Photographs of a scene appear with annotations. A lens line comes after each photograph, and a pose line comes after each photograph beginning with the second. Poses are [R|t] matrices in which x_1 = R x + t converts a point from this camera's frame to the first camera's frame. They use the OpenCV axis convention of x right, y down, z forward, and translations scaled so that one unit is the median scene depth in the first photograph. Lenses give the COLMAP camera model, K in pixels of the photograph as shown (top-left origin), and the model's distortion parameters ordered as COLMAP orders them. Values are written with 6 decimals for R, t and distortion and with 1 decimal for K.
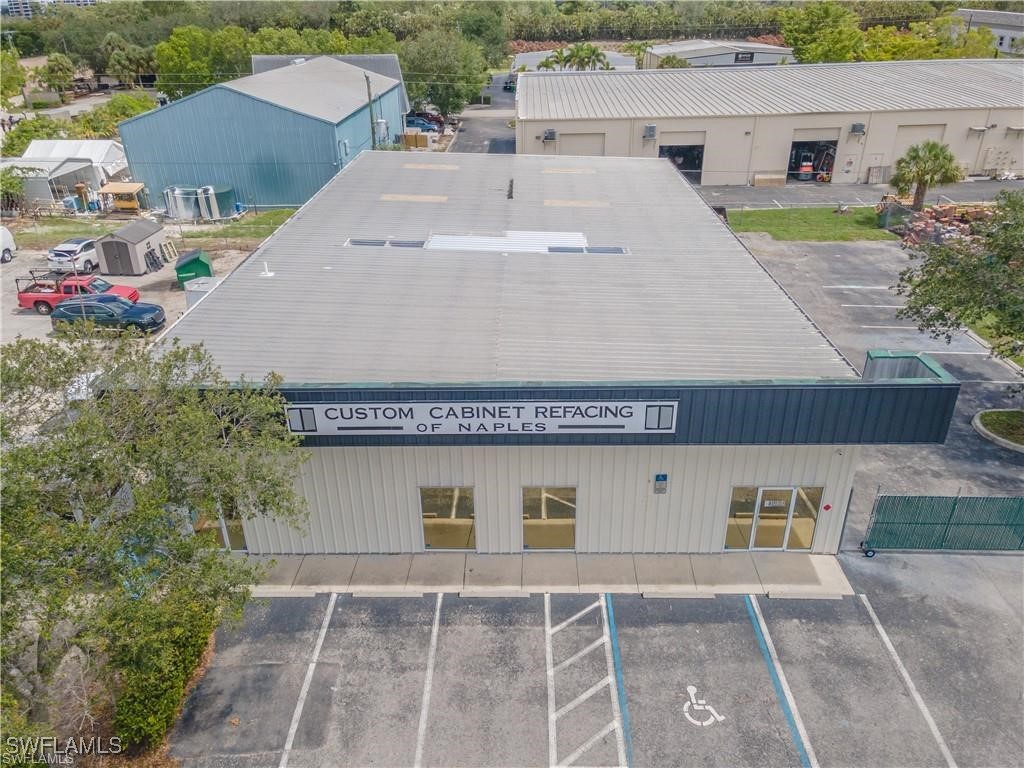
lens RADIAL K [[750.0, 0, 510.4], [0, 750.0, 381.9], [0, 0, 1]] dist [0.025233, 0.037553]
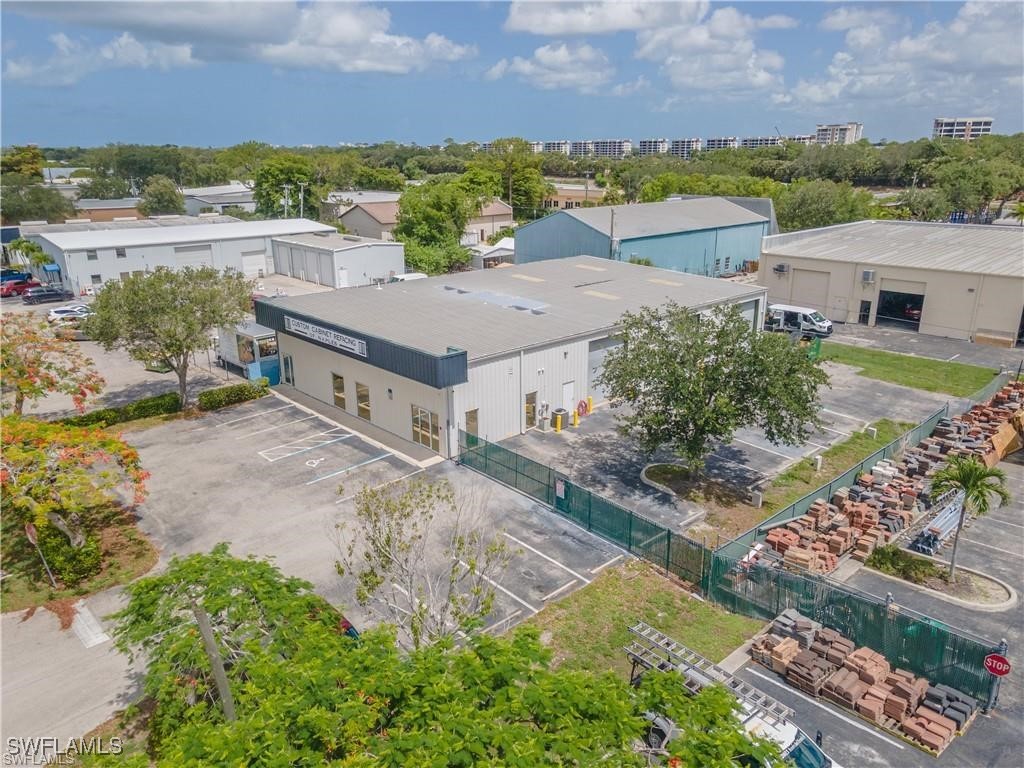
lens RADIAL K [[750.0, 0, 506.5], [0, 750.0, 380.6], [0, 0, 1]] dist [0.025233, 0.037553]
pose [[0.689723, 0.226636, -0.687691, 1.819603], [-0.333275, 0.942533, -0.023637, 0.041113], [0.642814, 0.245493, 0.725619, -0.305668]]
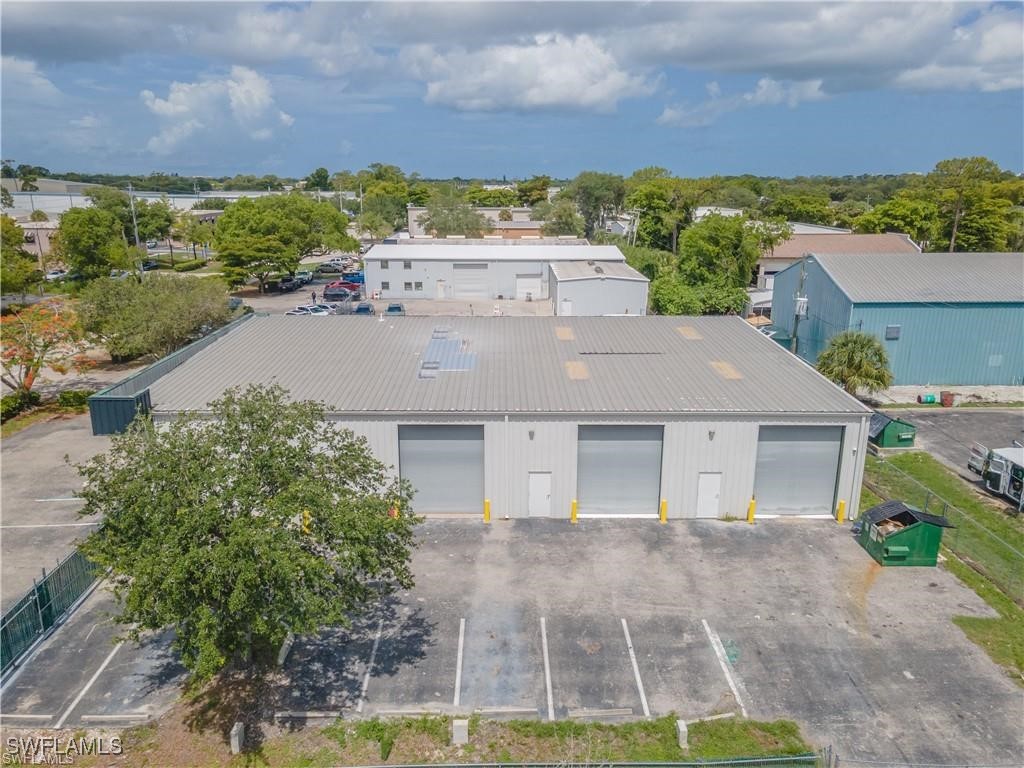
lens RADIAL K [[750.0, 0, 508.8], [0, 750.0, 381.4], [0, 0, 1]] dist [0.025233, 0.037553]
pose [[0.033585, 0.277426, -0.960160, 1.953171], [-0.456738, 0.858775, 0.232156, -0.753117], [0.888967, 0.430745, 0.155553, 1.339434]]
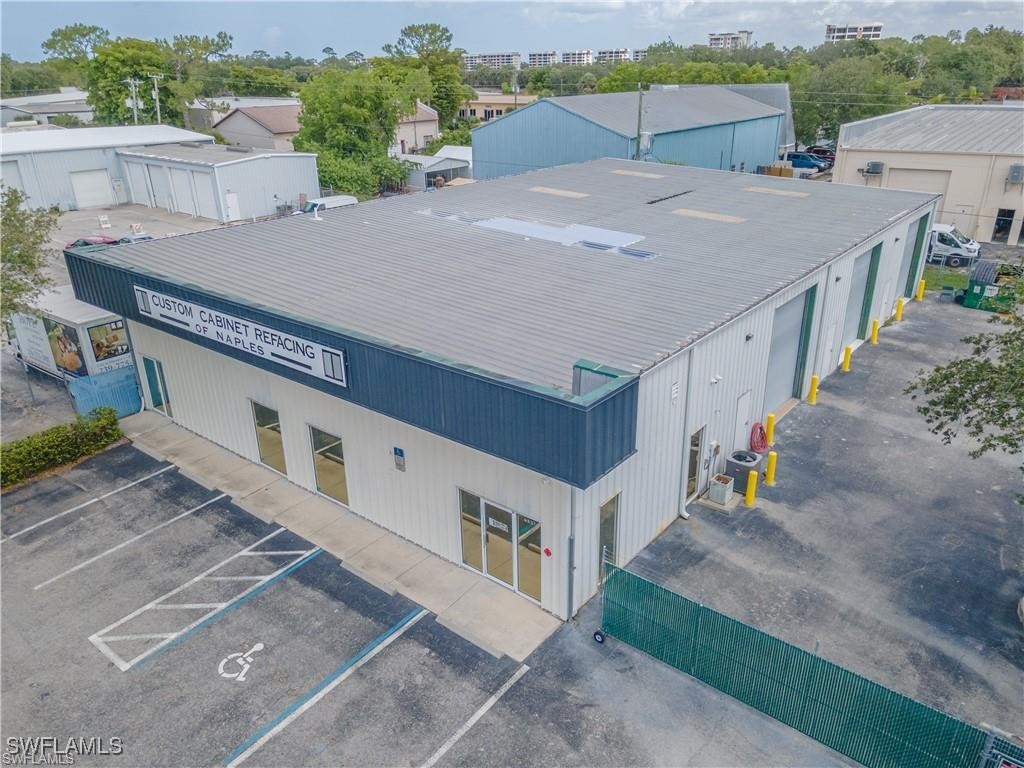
lens RADIAL K [[750.0, 0, 508.7], [0, 750.0, 384.0], [0, 0, 1]] dist [0.025233, 0.037553]
pose [[0.790743, 0.243821, -0.561496, 0.790225], [-0.275446, 0.960869, 0.029339, -0.016808], [0.546677, 0.131462, 0.826959, 0.296230]]
